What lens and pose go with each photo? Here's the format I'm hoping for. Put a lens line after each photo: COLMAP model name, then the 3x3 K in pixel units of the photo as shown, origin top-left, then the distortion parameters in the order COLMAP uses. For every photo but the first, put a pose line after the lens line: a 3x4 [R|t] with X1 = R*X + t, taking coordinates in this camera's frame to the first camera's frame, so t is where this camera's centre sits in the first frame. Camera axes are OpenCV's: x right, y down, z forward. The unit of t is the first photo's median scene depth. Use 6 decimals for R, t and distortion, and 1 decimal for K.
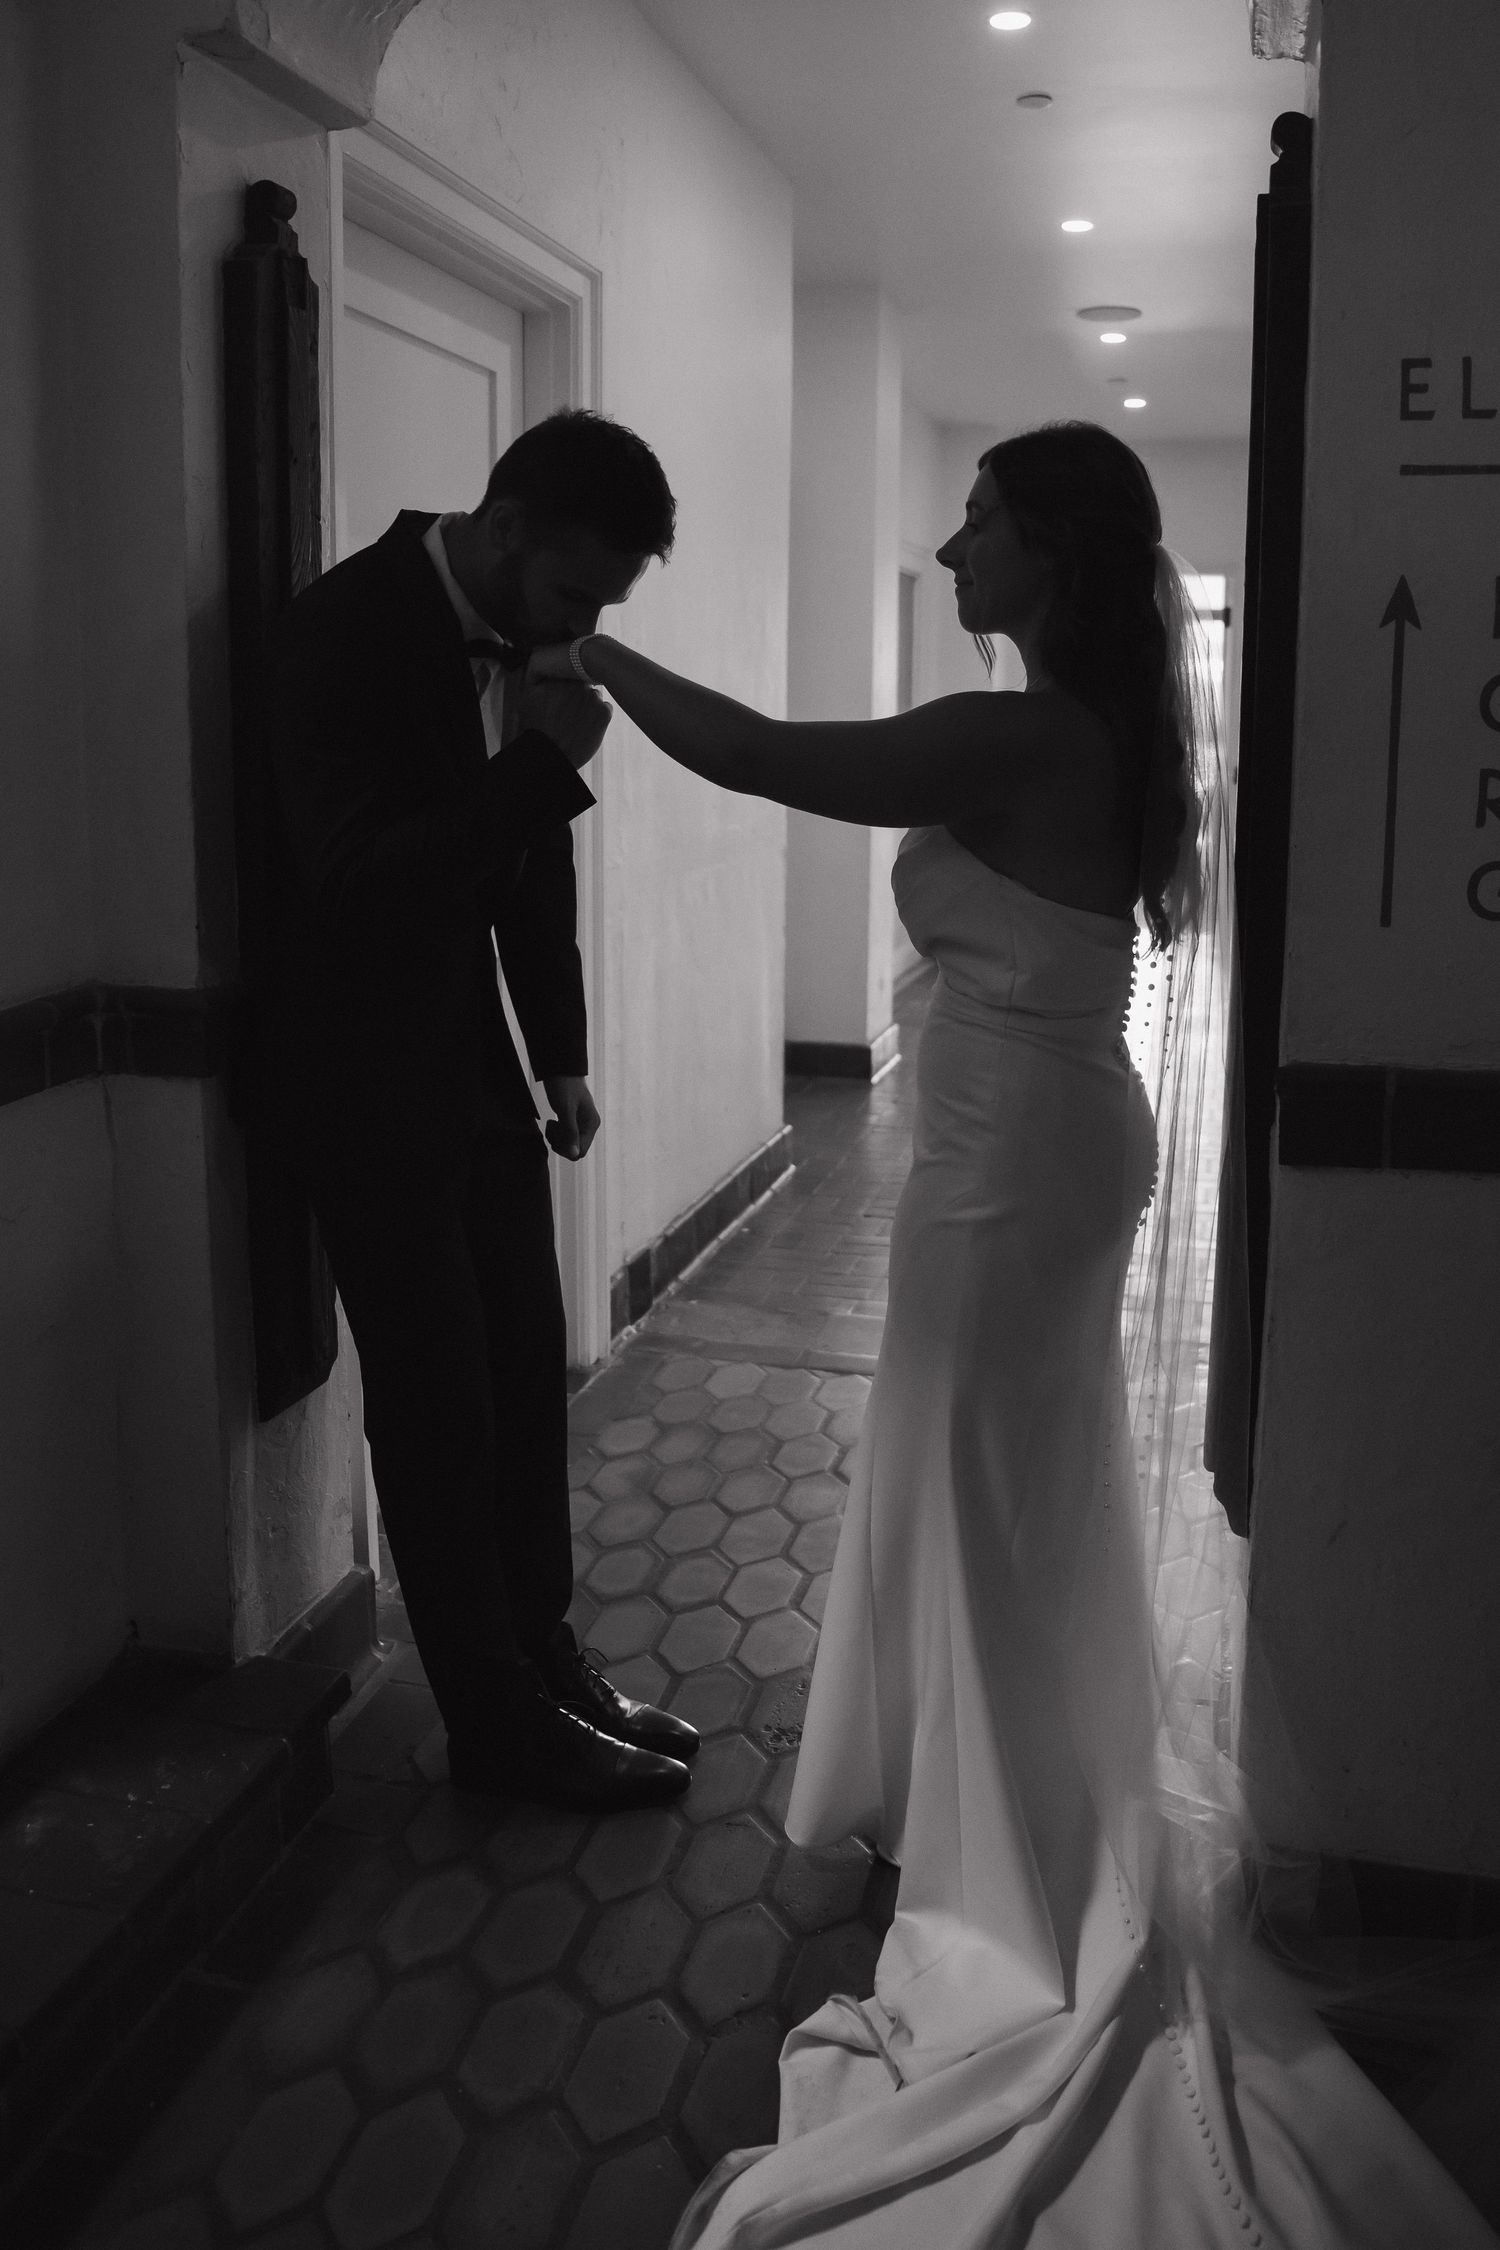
lens RADIAL K [[1866.8, 0, 754.2], [0, 1866.8, 967.4], [0, 0, 1]] dist [-0.079424, 0.022234]
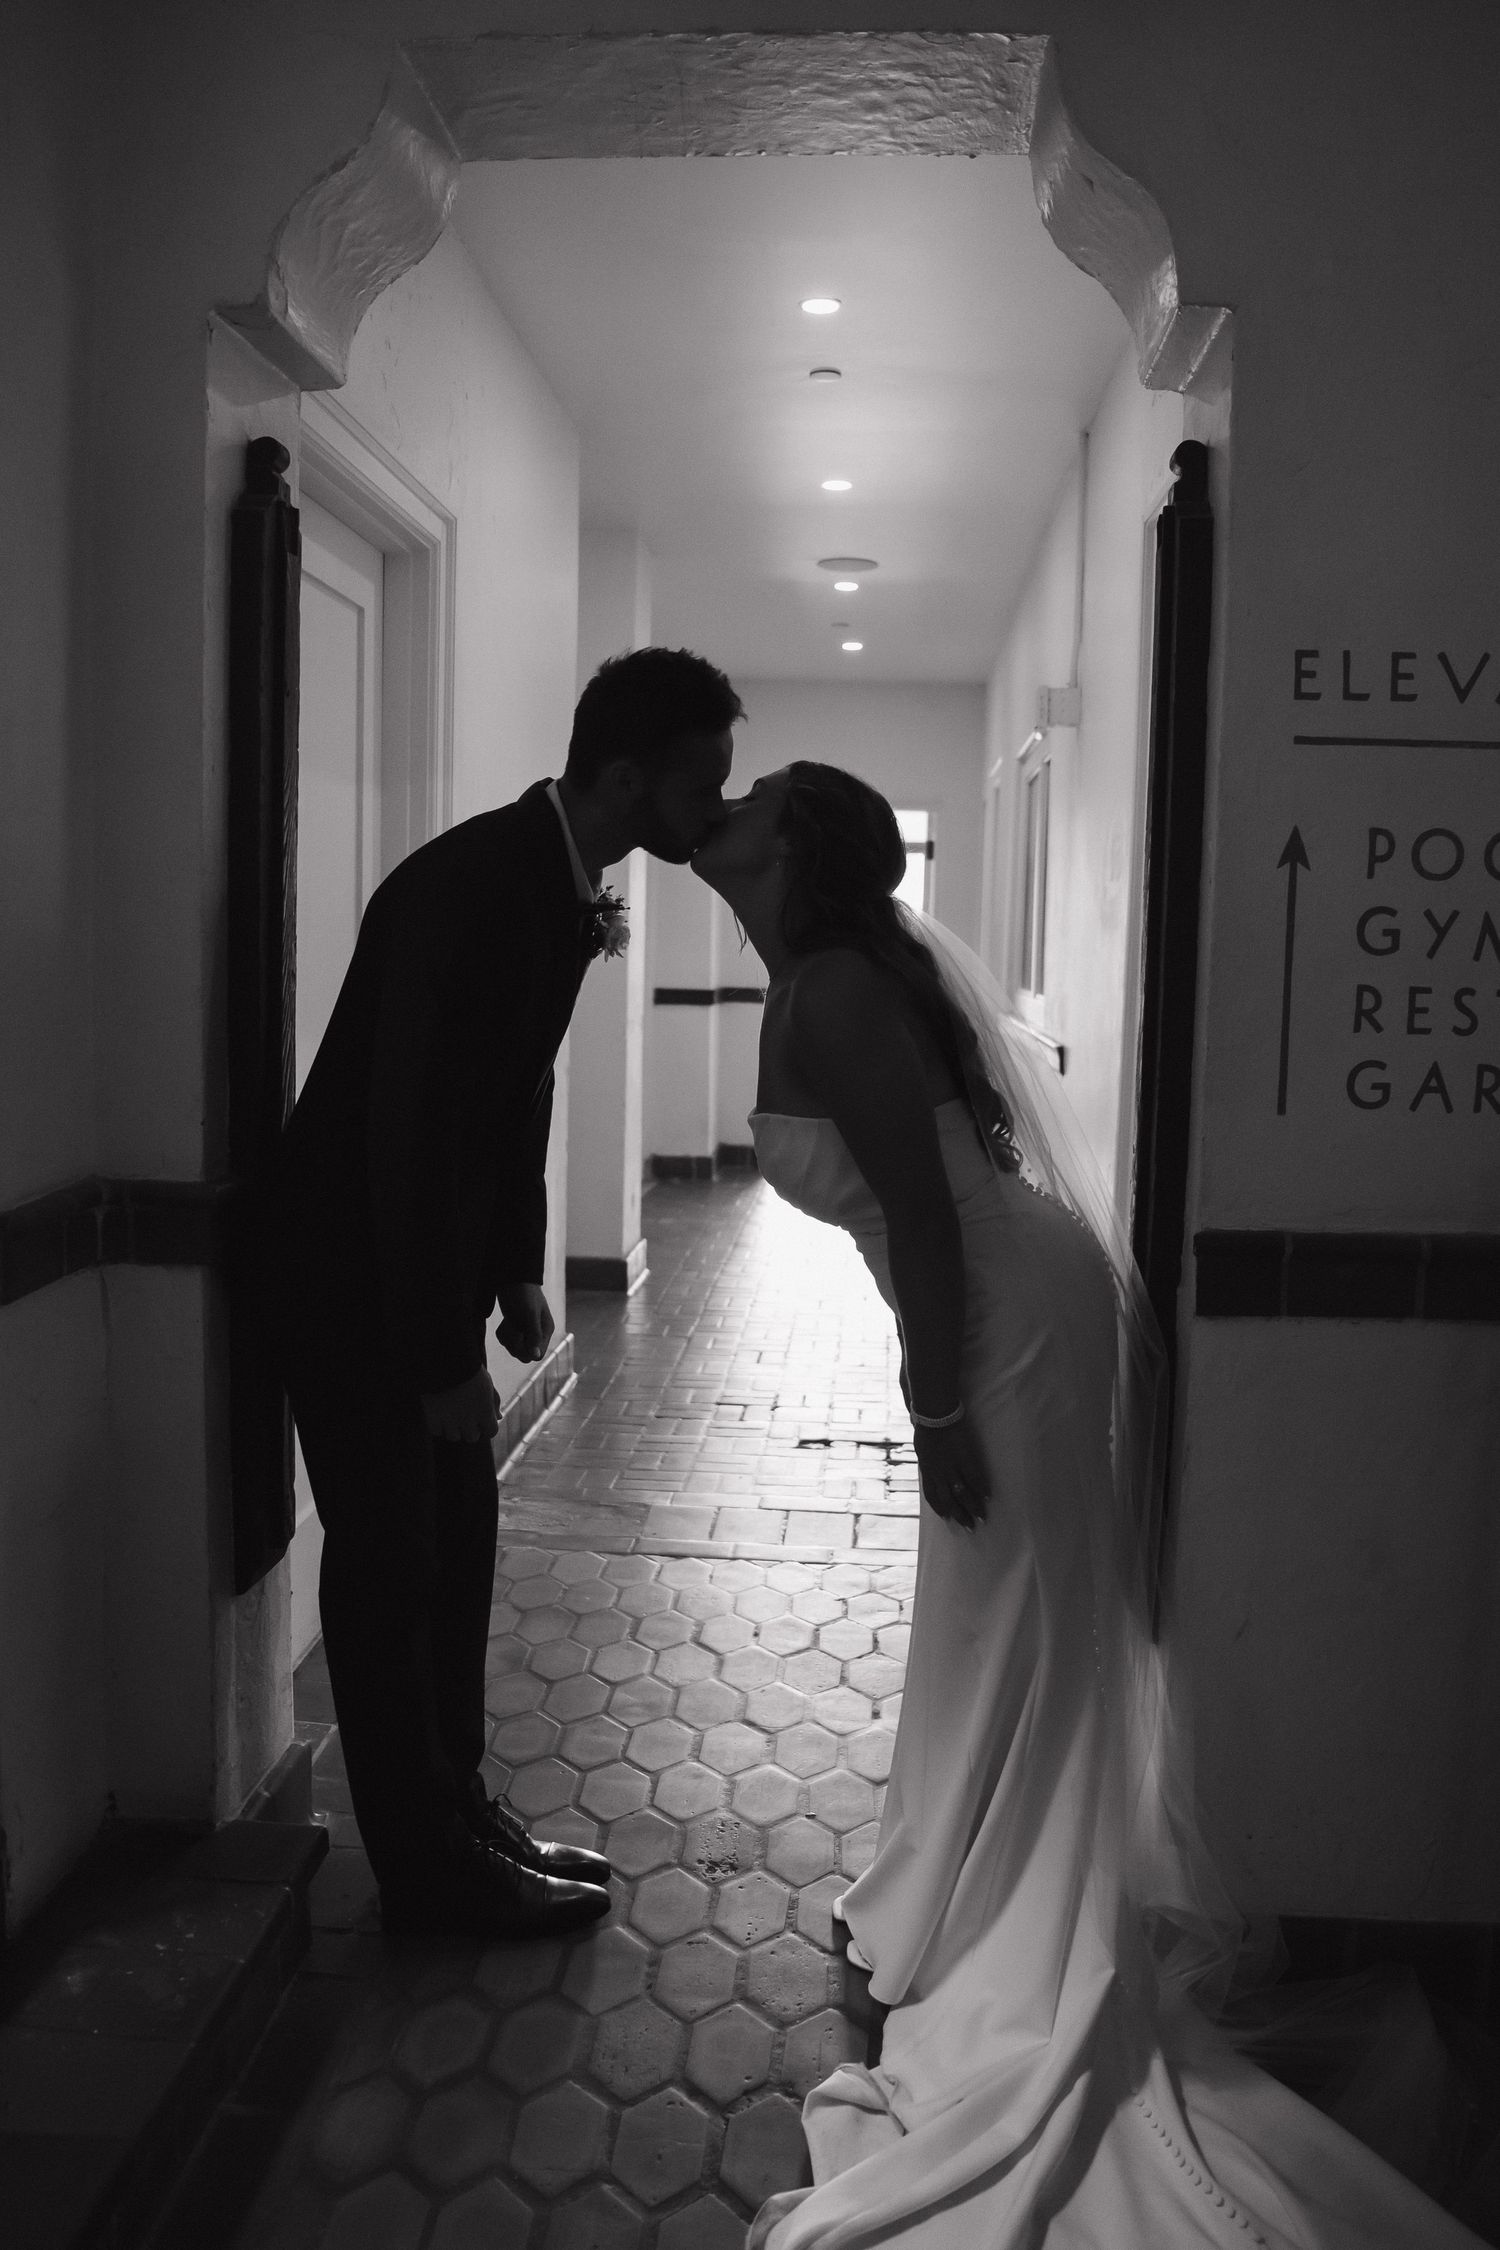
lens RADIAL K [[1878.9, 0, 750.0], [0, 1878.9, 1125.0], [0, 0, 1]] dist [-0.069698, -0.006726]
pose [[0.984327, -0.003767, 0.176311, -0.165348], [0.010353, 0.999282, -0.036449, 0.019725], [-0.176047, 0.037703, 0.983659, -0.106478]]
